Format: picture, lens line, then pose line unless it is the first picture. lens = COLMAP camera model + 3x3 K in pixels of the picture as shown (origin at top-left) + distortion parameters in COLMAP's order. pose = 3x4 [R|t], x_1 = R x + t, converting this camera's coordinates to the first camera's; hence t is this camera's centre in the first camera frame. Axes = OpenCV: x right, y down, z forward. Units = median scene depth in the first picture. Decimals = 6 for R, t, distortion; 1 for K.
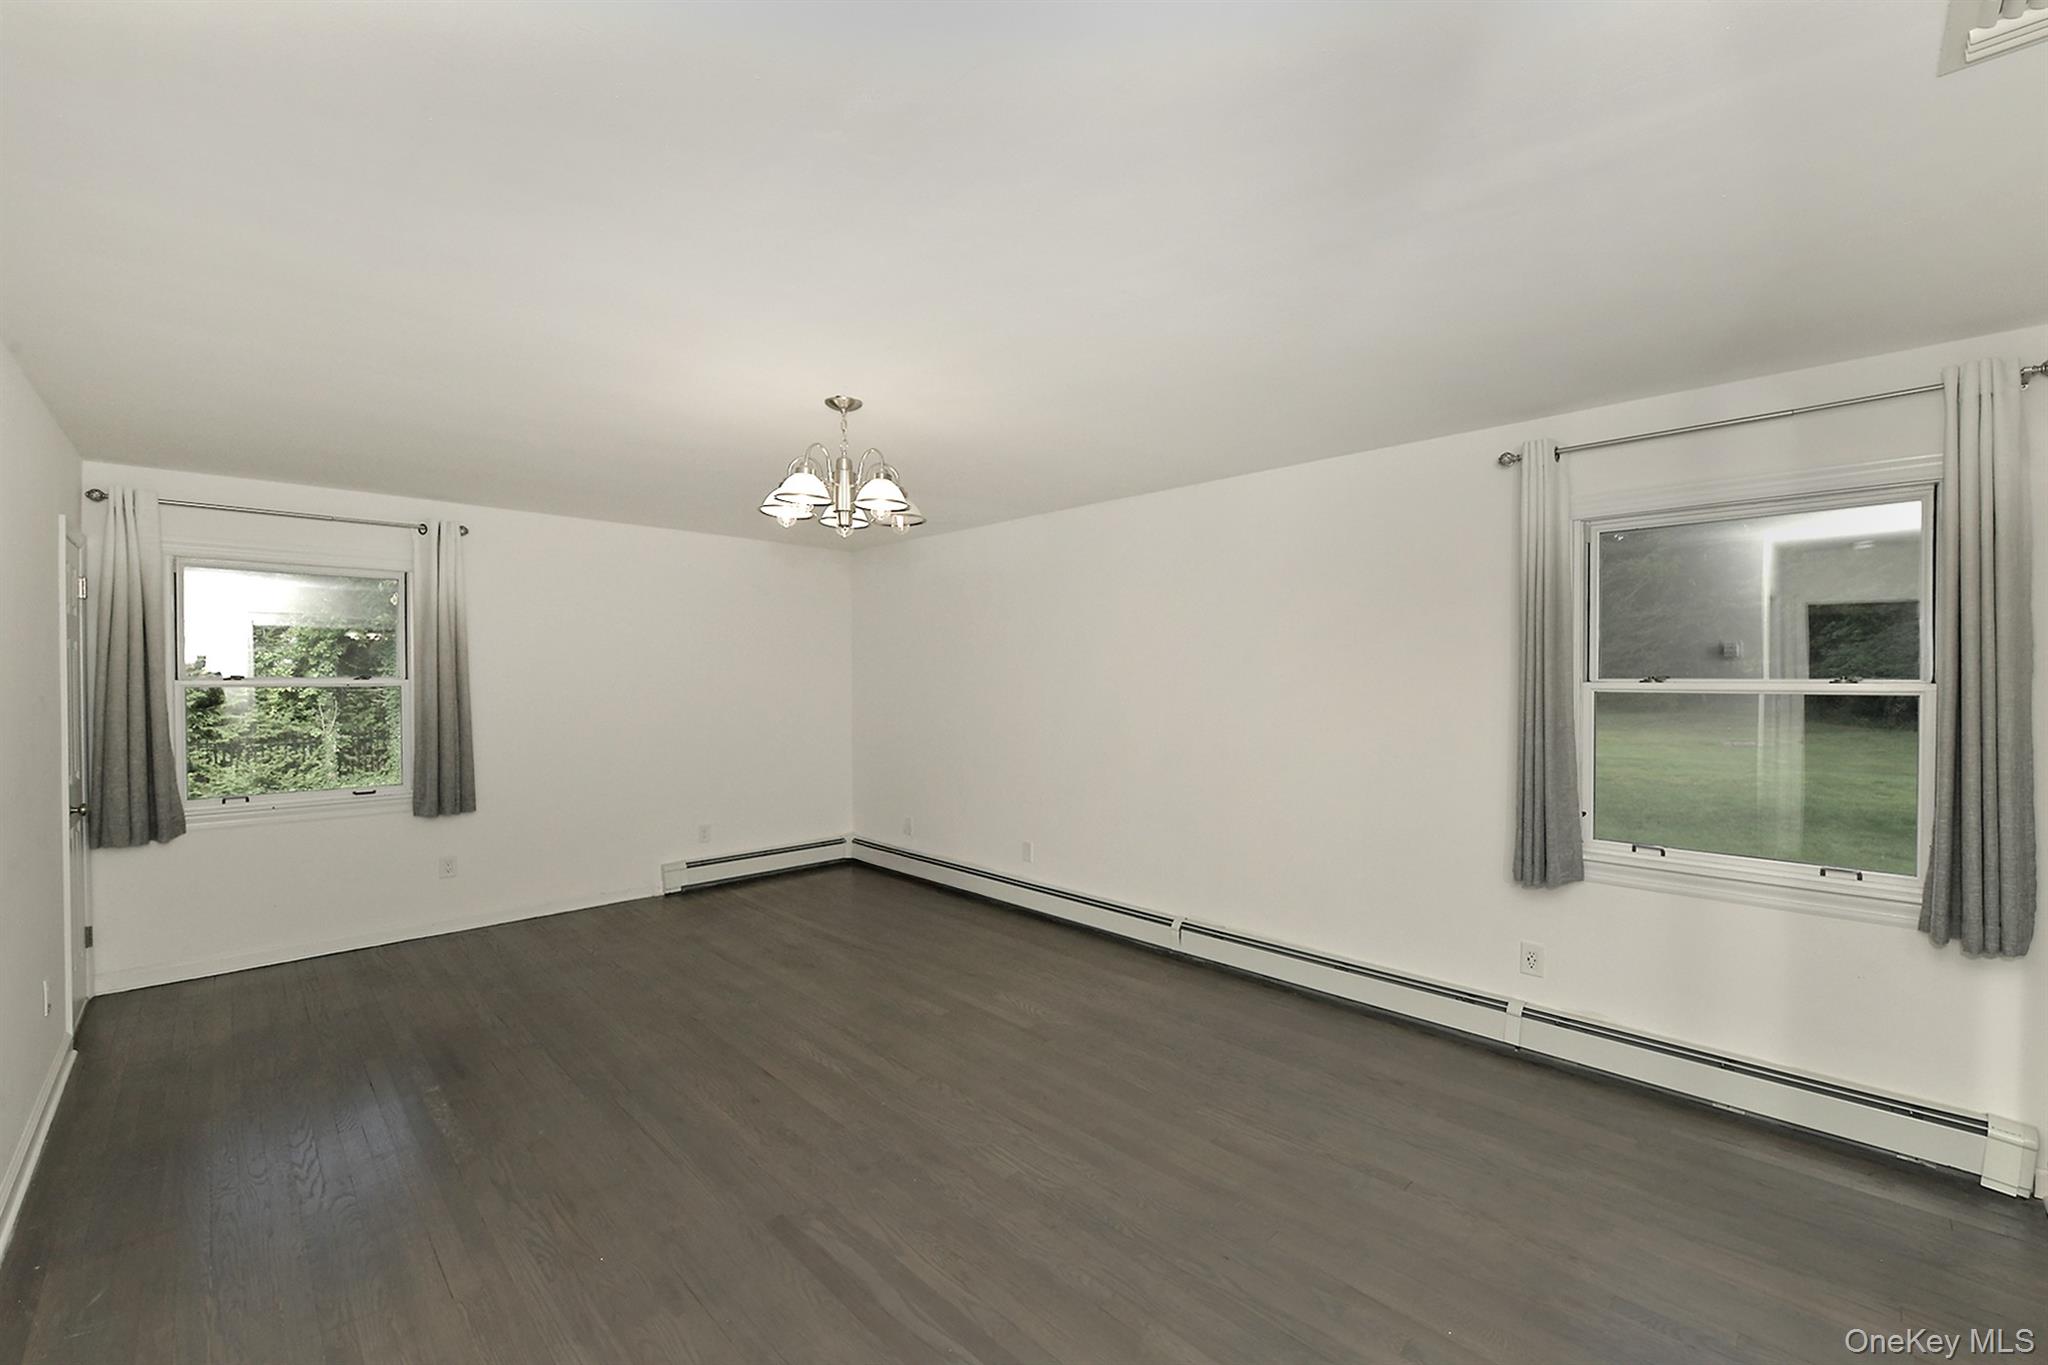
lens RADIAL K [[834.3, 0, 1032.9], [0, 834.3, 680.8], [0, 0, 1]] dist [-0.013043, -0.000465]
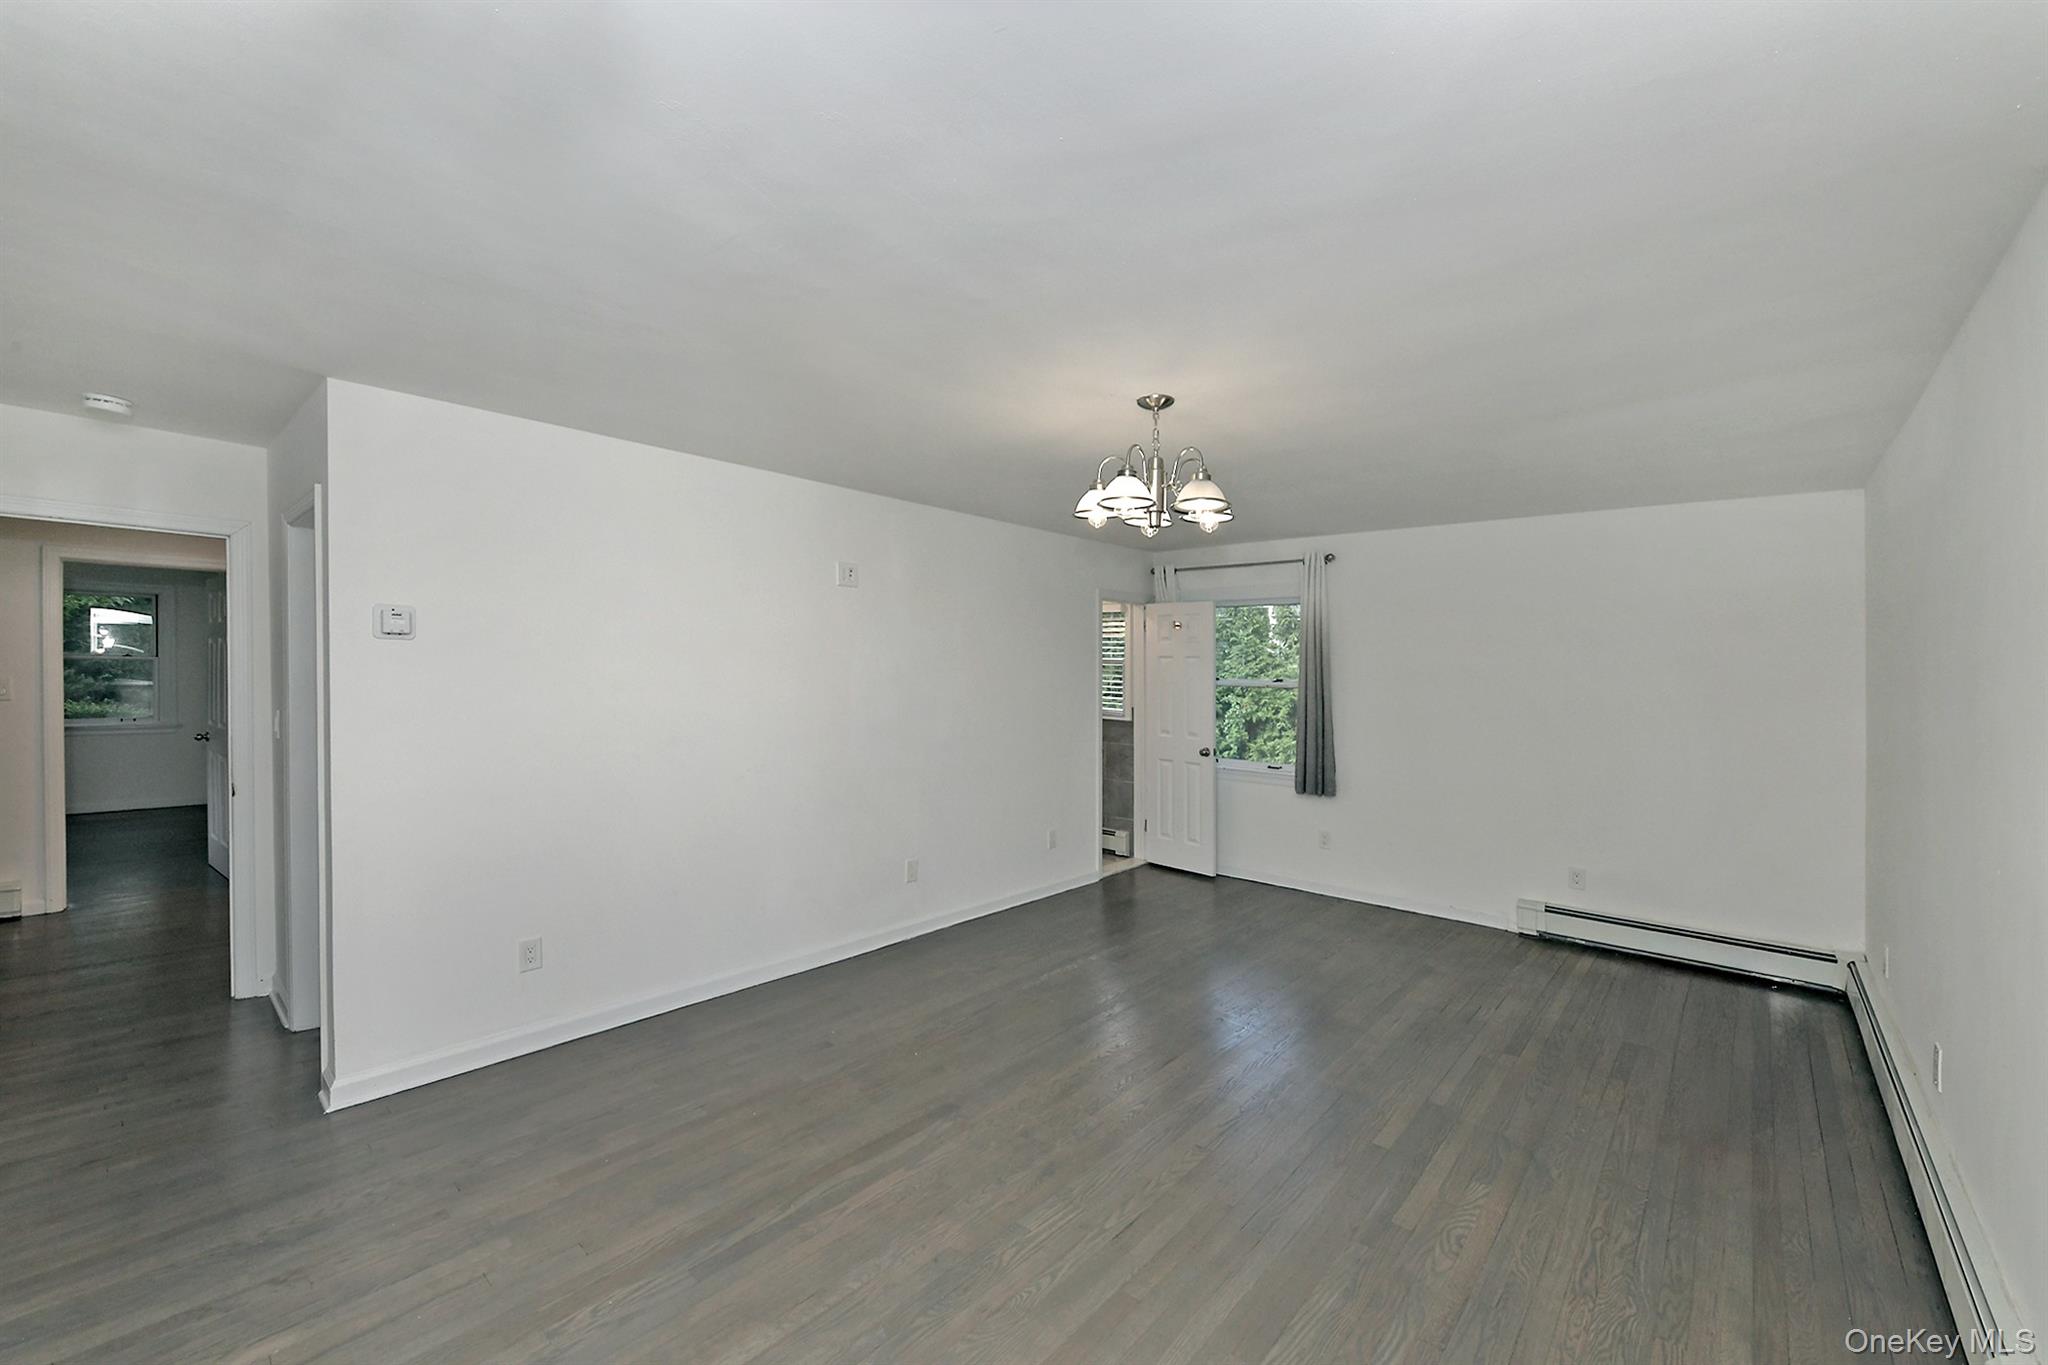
lens RADIAL K [[834.3, 0, 1039.6], [0, 834.3, 675.3], [0, 0, 1]] dist [-0.013043, -0.000465]
pose [[0.072091, 0.005557, -0.997383, 0.593472], [-0.028506, 0.999587, 0.003508, -0.007217], [0.996991, 0.028179, 0.072219, 0.633345]]
